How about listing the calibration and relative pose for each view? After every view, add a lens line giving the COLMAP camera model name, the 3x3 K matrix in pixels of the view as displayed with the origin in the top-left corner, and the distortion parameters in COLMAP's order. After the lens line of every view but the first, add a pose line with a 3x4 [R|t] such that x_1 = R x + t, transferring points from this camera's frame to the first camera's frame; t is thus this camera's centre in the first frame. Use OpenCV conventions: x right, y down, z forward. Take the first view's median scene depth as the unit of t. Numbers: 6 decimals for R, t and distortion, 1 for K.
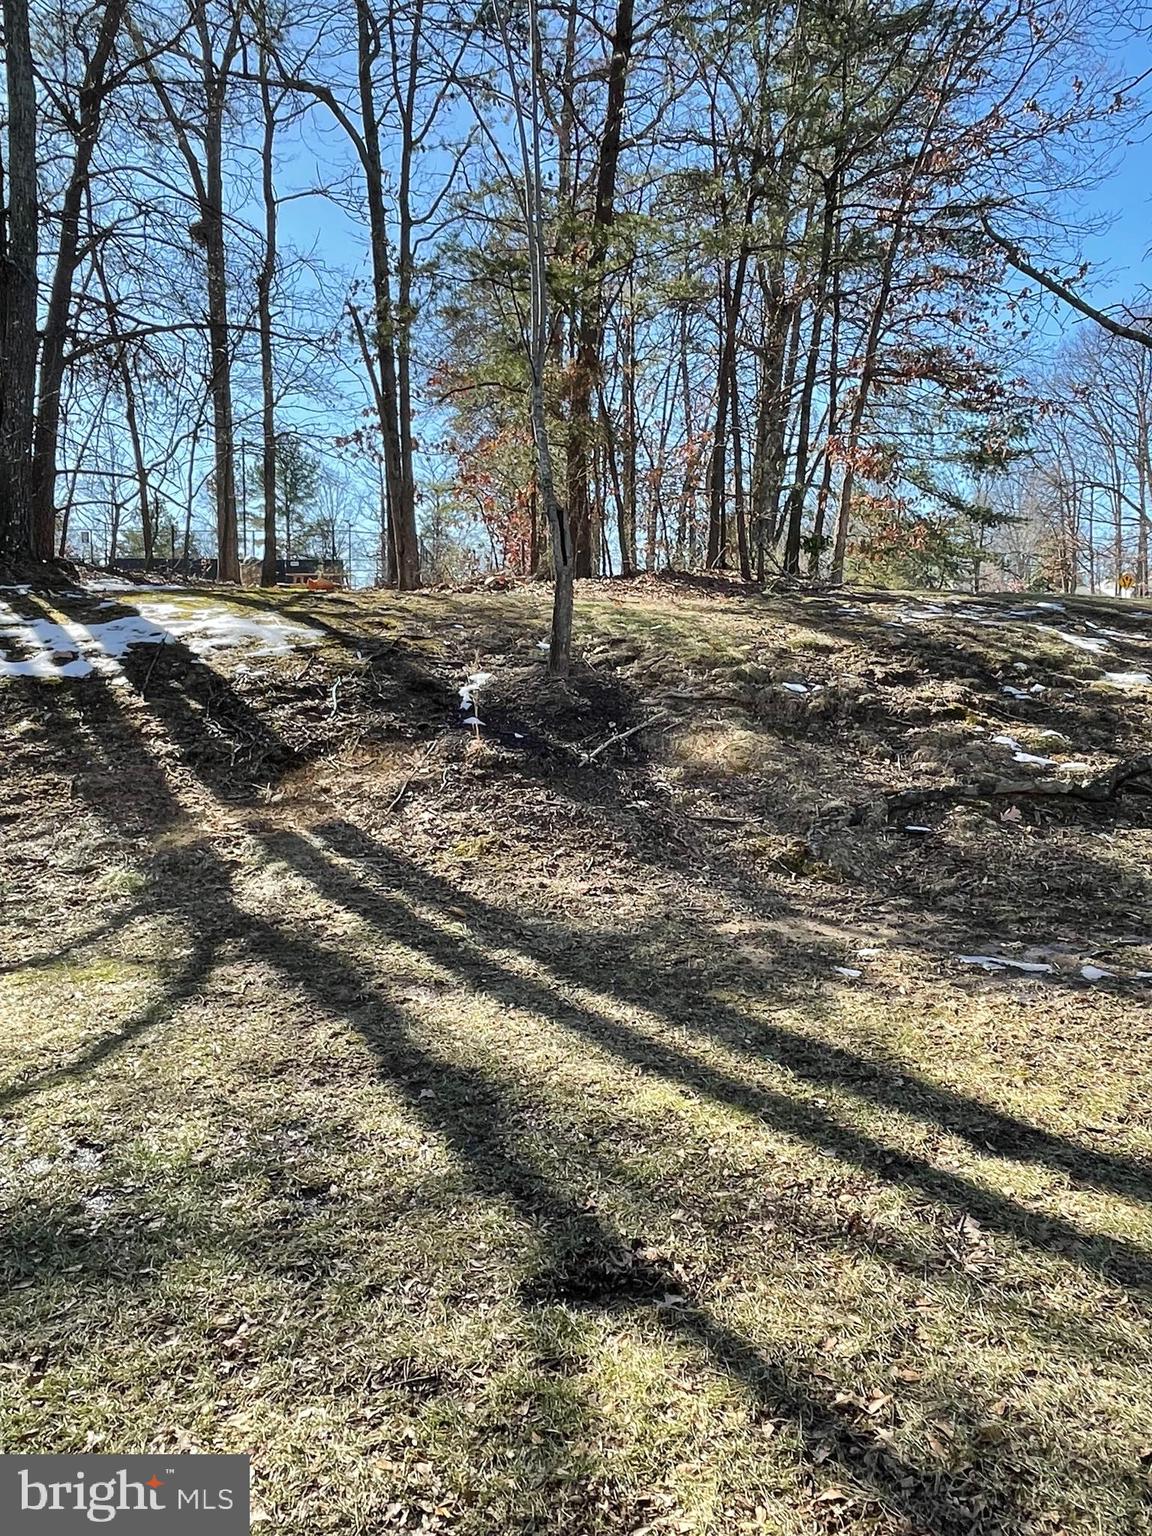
lens RADIAL K [[1174.8, 0, 579.1], [0, 1174.8, 769.8], [0, 0, 1]] dist [0.025238, -0.030068]
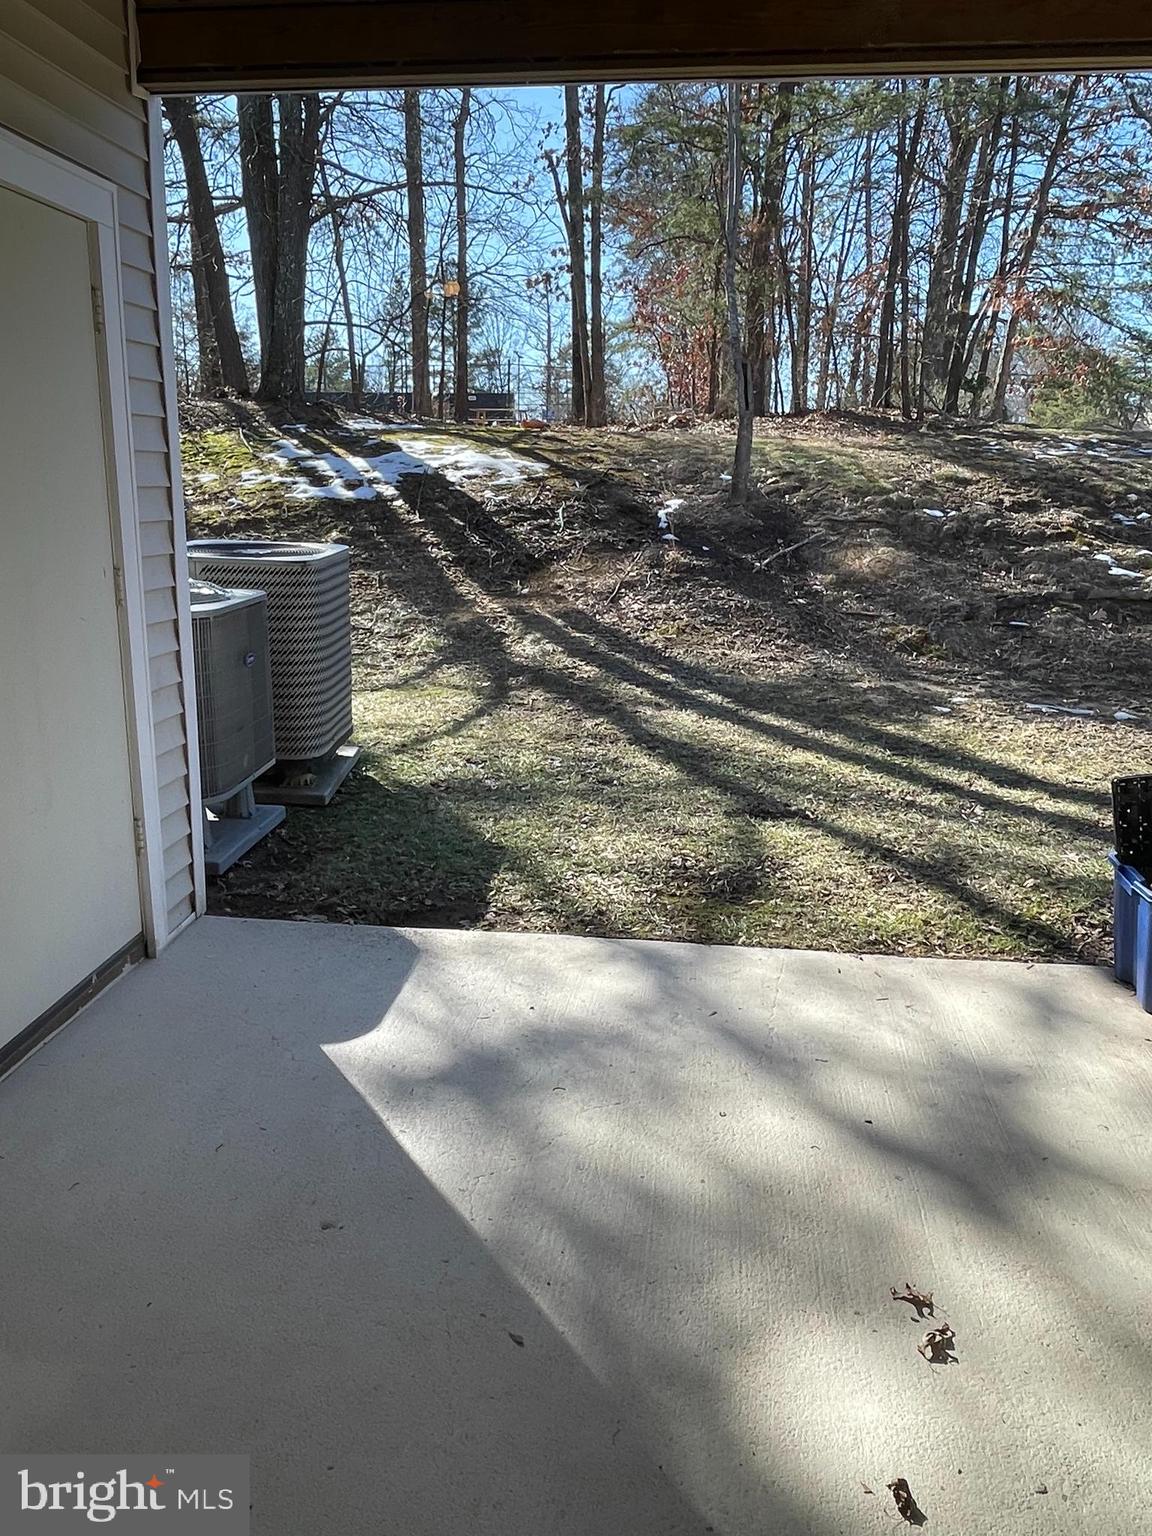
lens RADIAL K [[1174.8, 0, 571.6], [0, 1174.8, 764.5], [0, 0, 1]] dist [0.025238, -0.030068]
pose [[0.990133, 0.039623, -0.134414, -0.014069], [-0.021735, 0.991007, 0.132031, 0.036994], [0.138437, -0.127806, 0.982090, -0.298868]]
